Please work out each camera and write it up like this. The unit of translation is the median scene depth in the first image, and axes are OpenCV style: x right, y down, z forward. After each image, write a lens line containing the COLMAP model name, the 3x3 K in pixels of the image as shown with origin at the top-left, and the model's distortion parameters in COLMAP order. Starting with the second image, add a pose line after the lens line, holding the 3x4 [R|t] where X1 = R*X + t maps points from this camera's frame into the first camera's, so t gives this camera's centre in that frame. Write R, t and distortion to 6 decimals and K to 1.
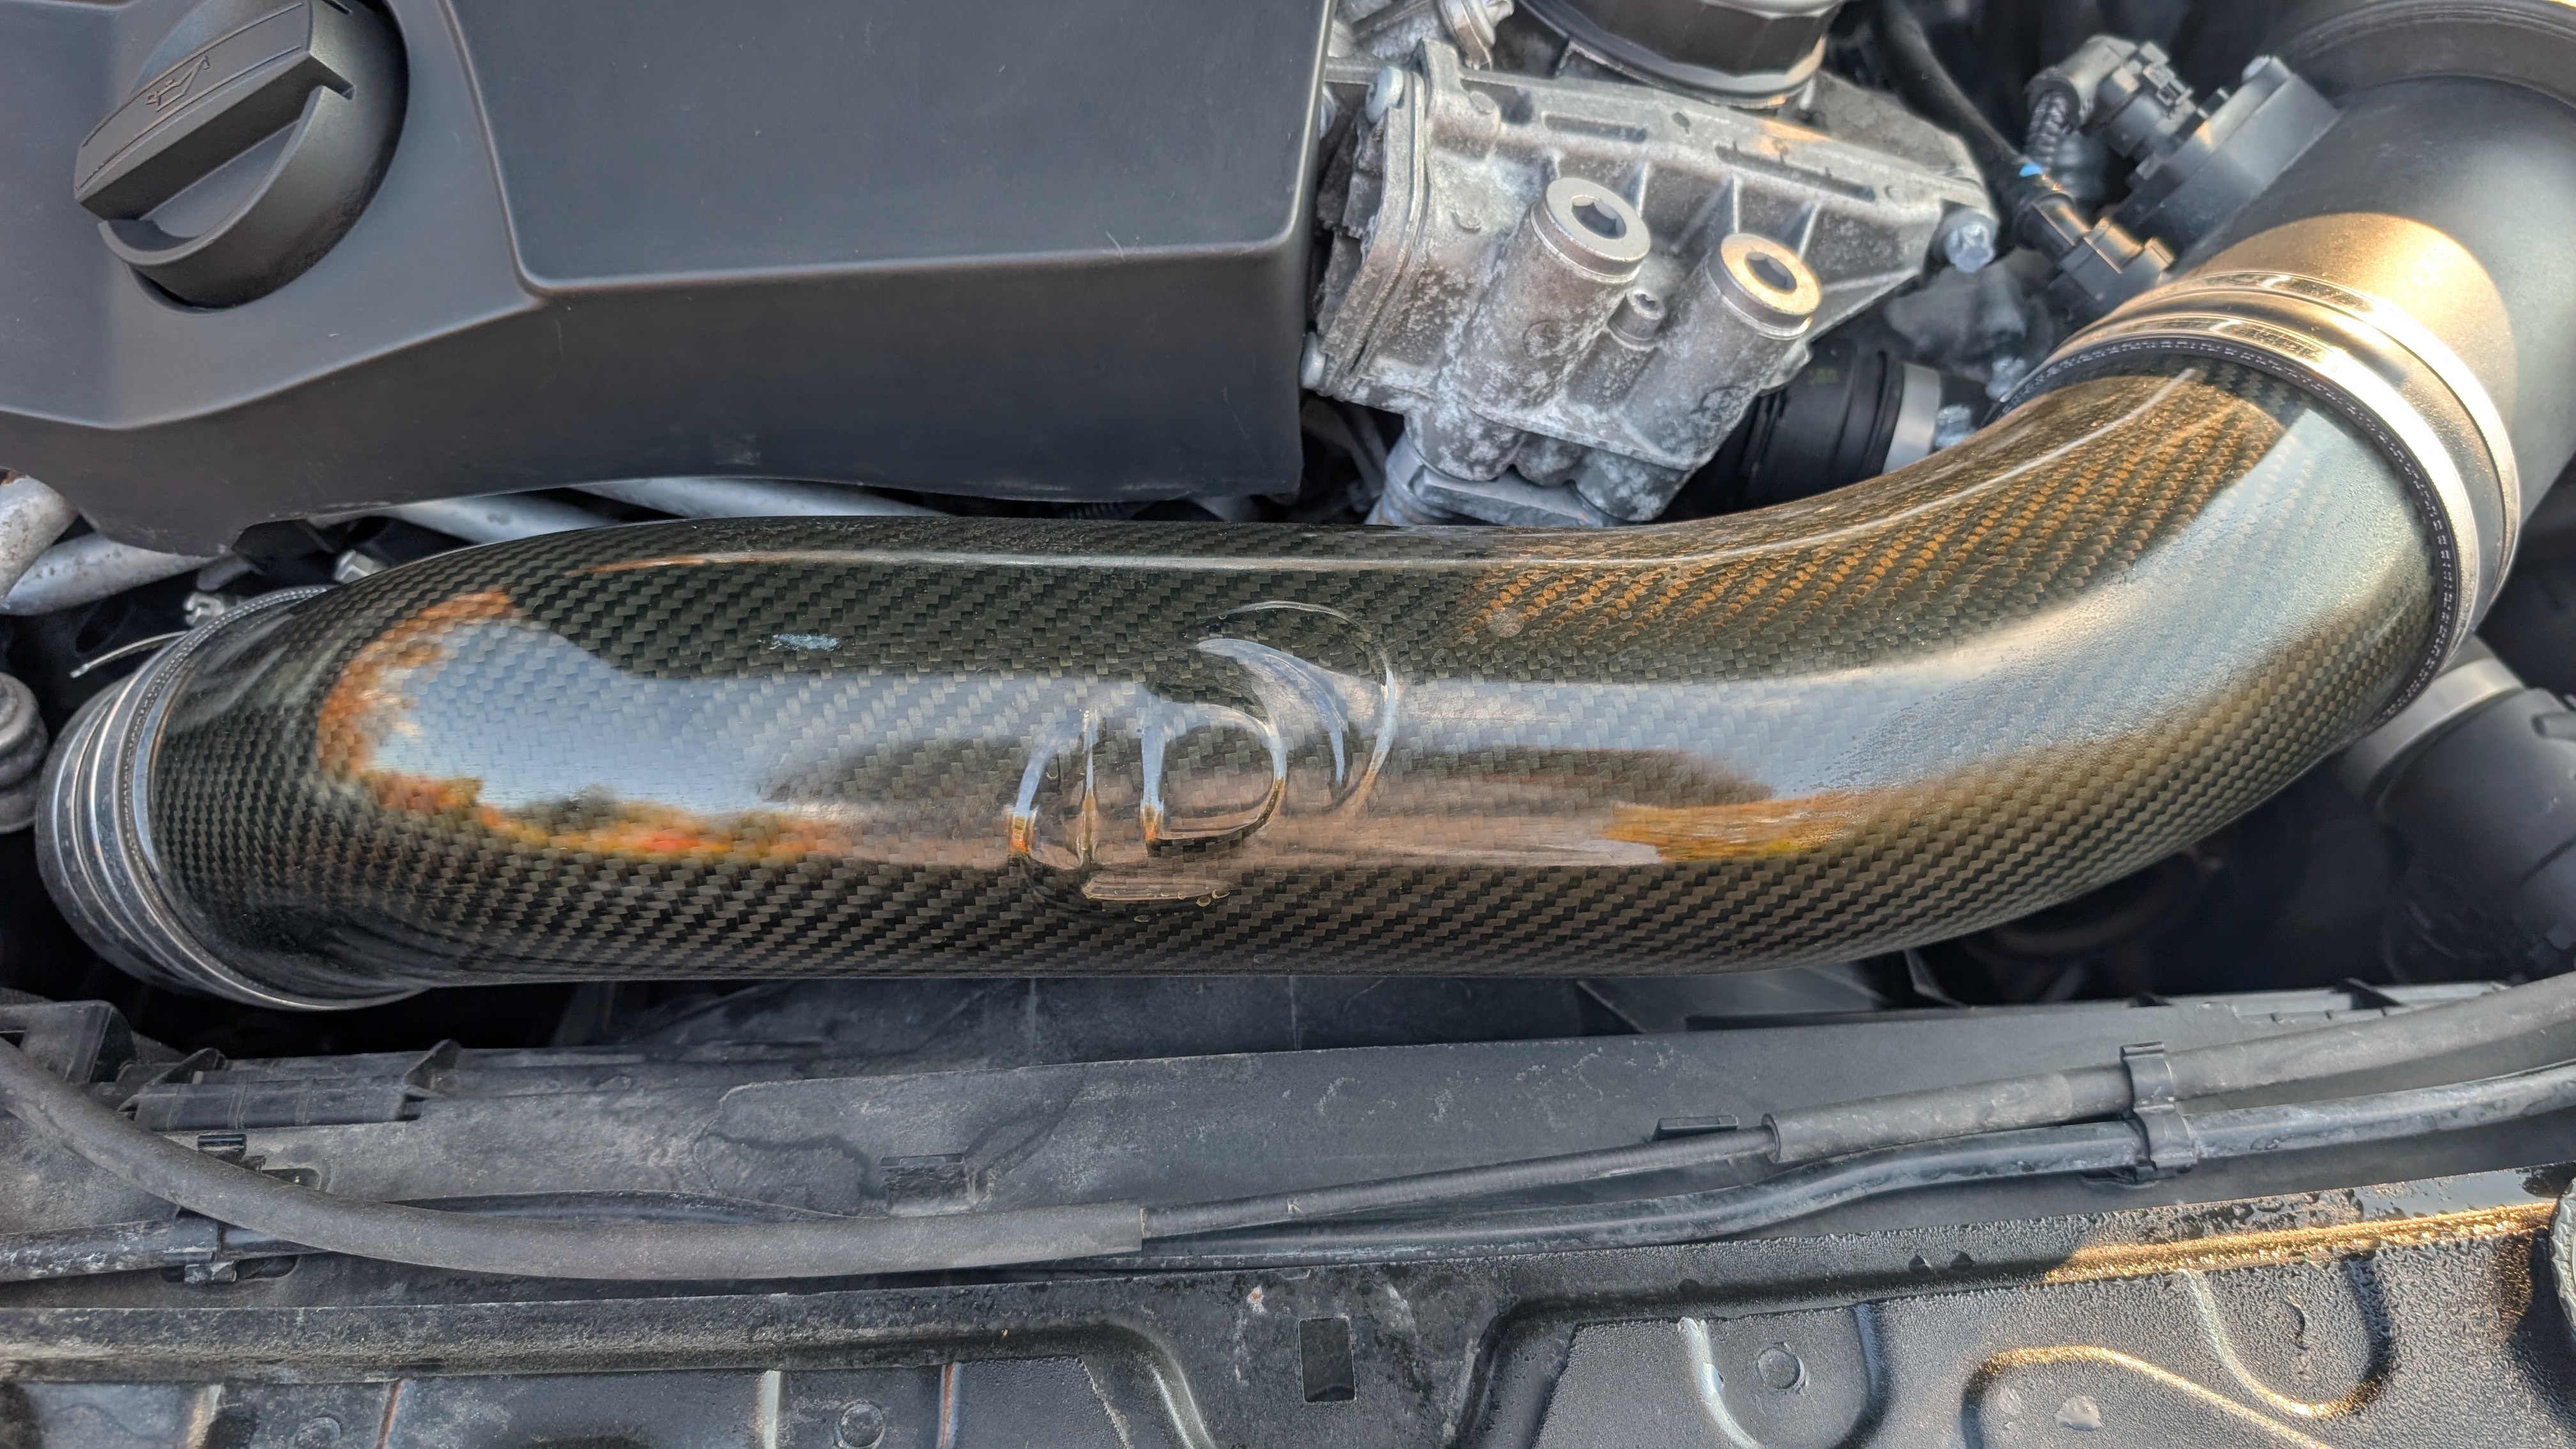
lens RADIAL K [[1771.1, 0, 1279.6], [0, 1771.1, 688.7], [0, 0, 1]] dist [-0.001773, -0.002797]
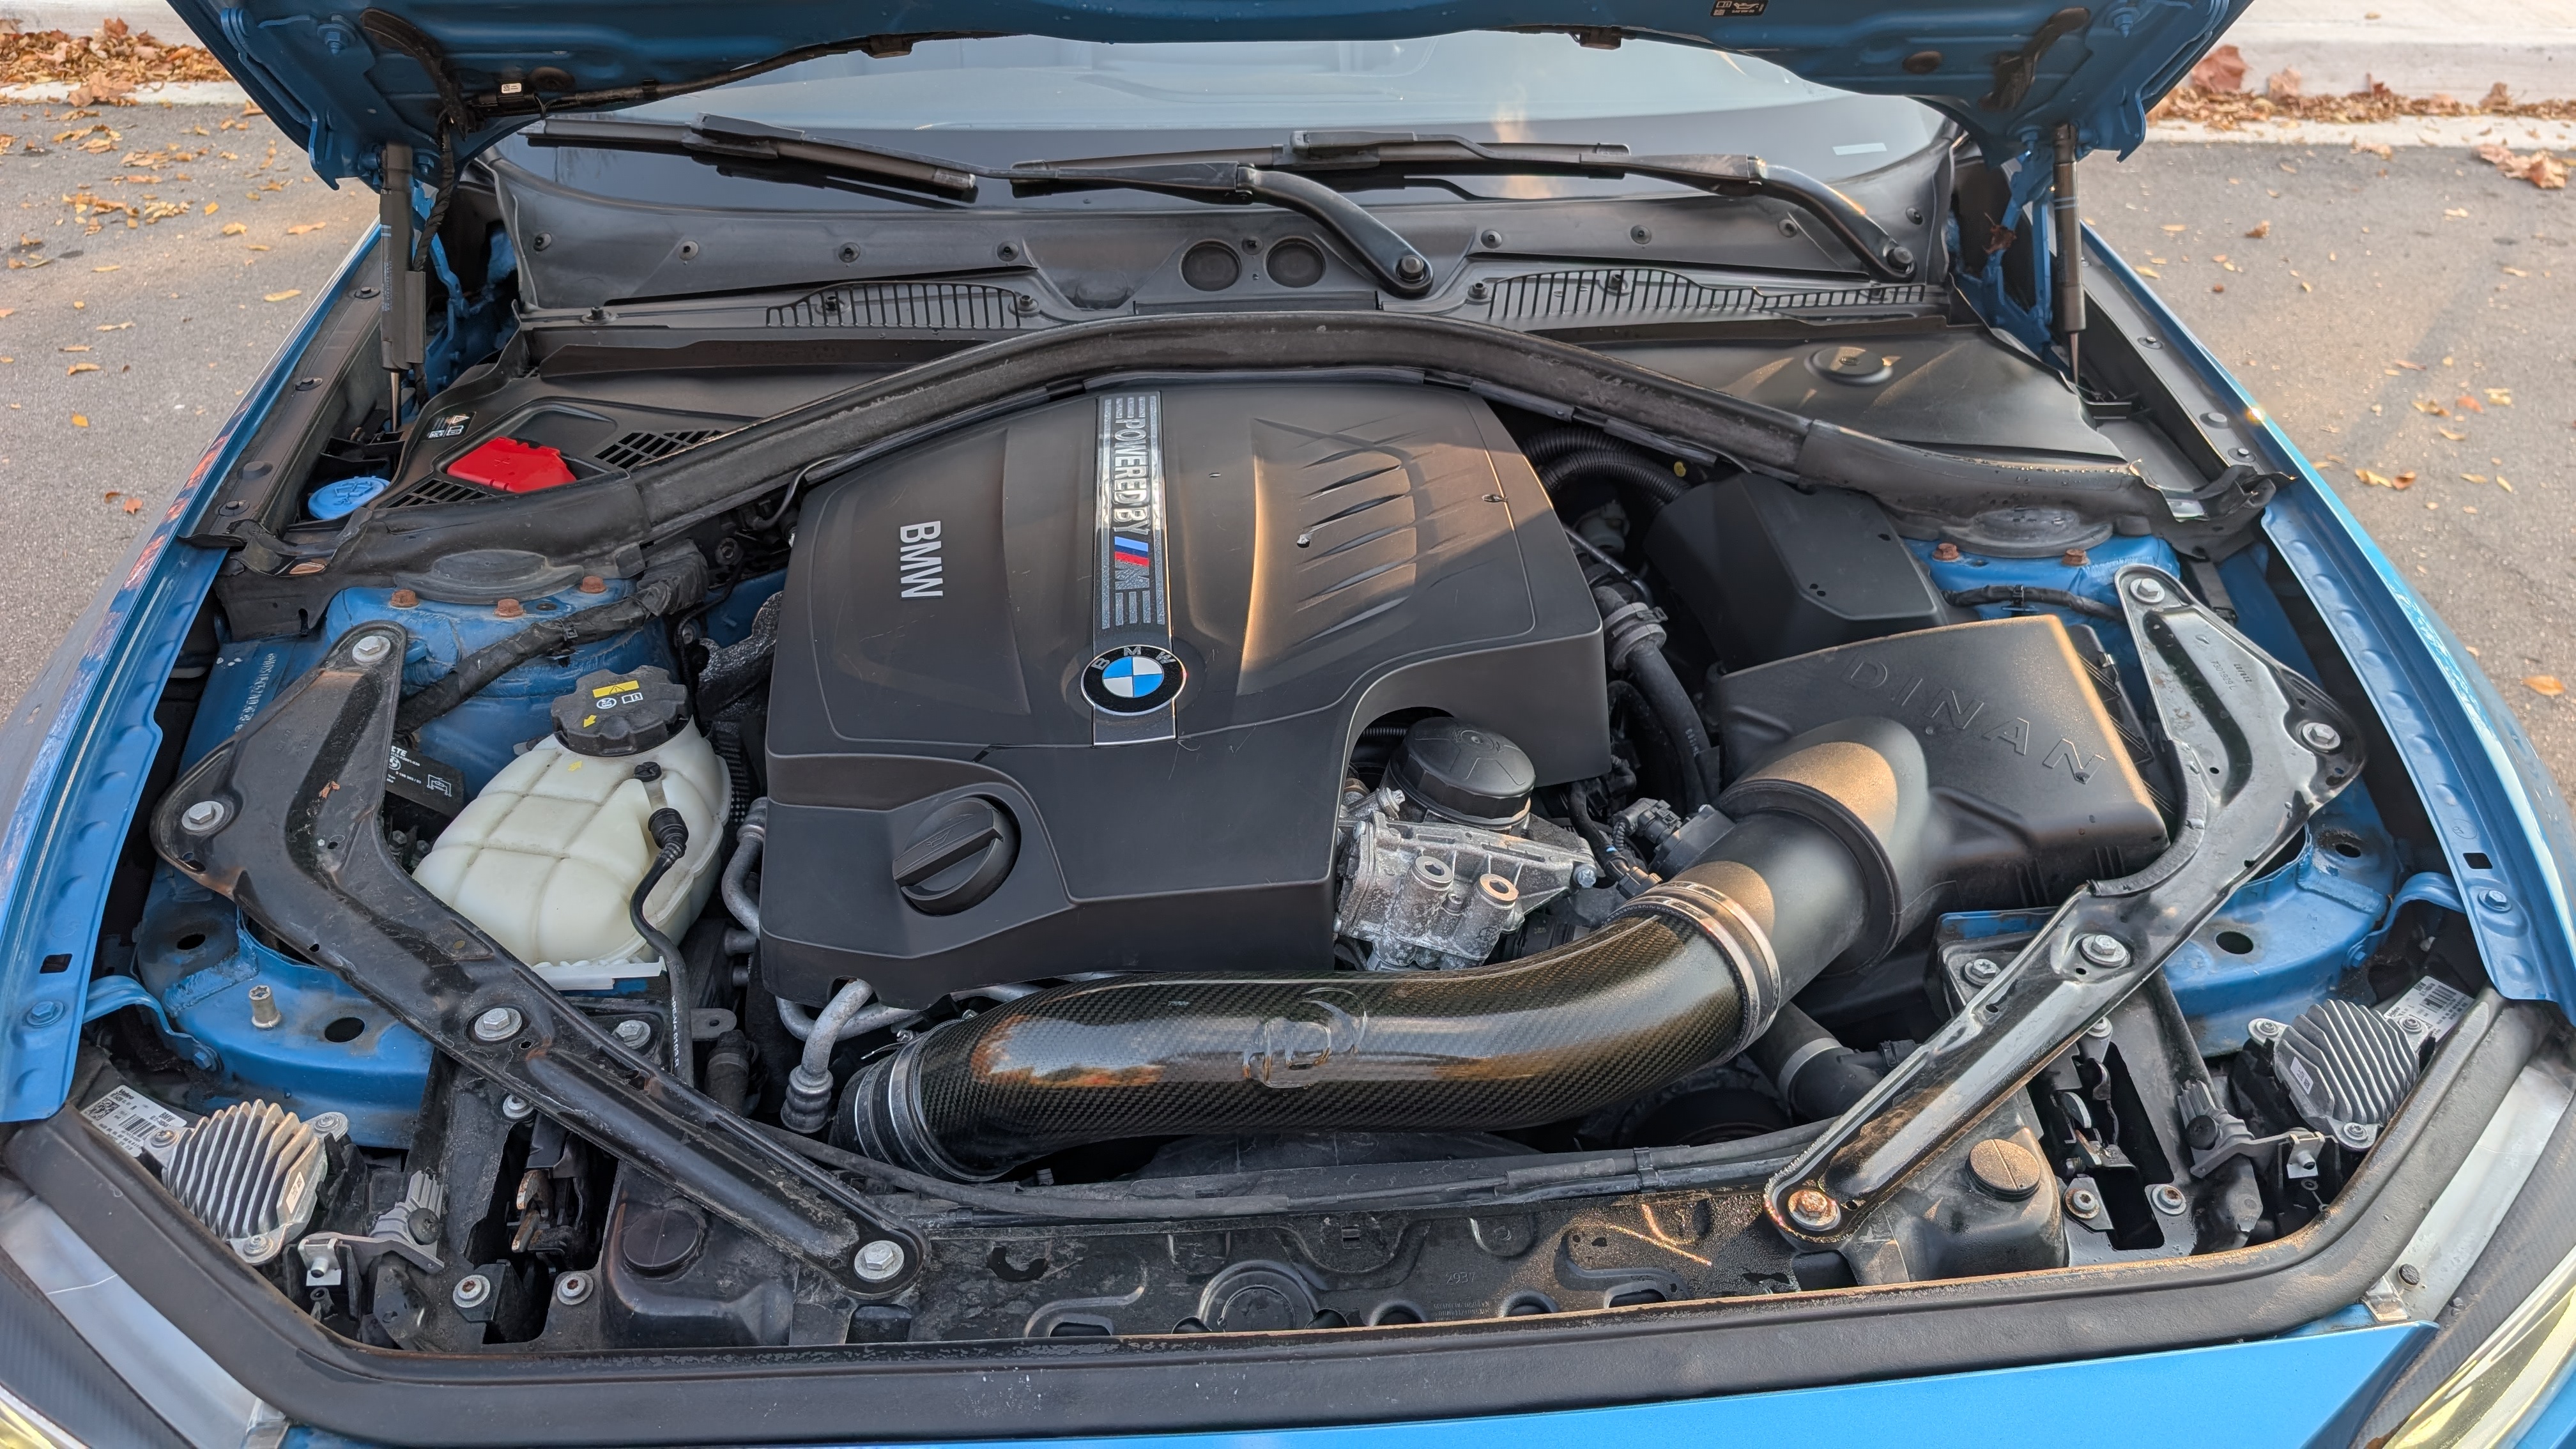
lens RADIAL K [[1771.1, 0, 1279.6], [0, 1771.1, 688.7], [0, 0, 1]] dist [-0.001773, -0.002797]
pose [[0.999354, -0.030059, -0.019679, -0.006379], [0.020241, 0.923580, -0.382872, 0.532854], [0.029684, 0.382226, 0.923592, -1.692437]]
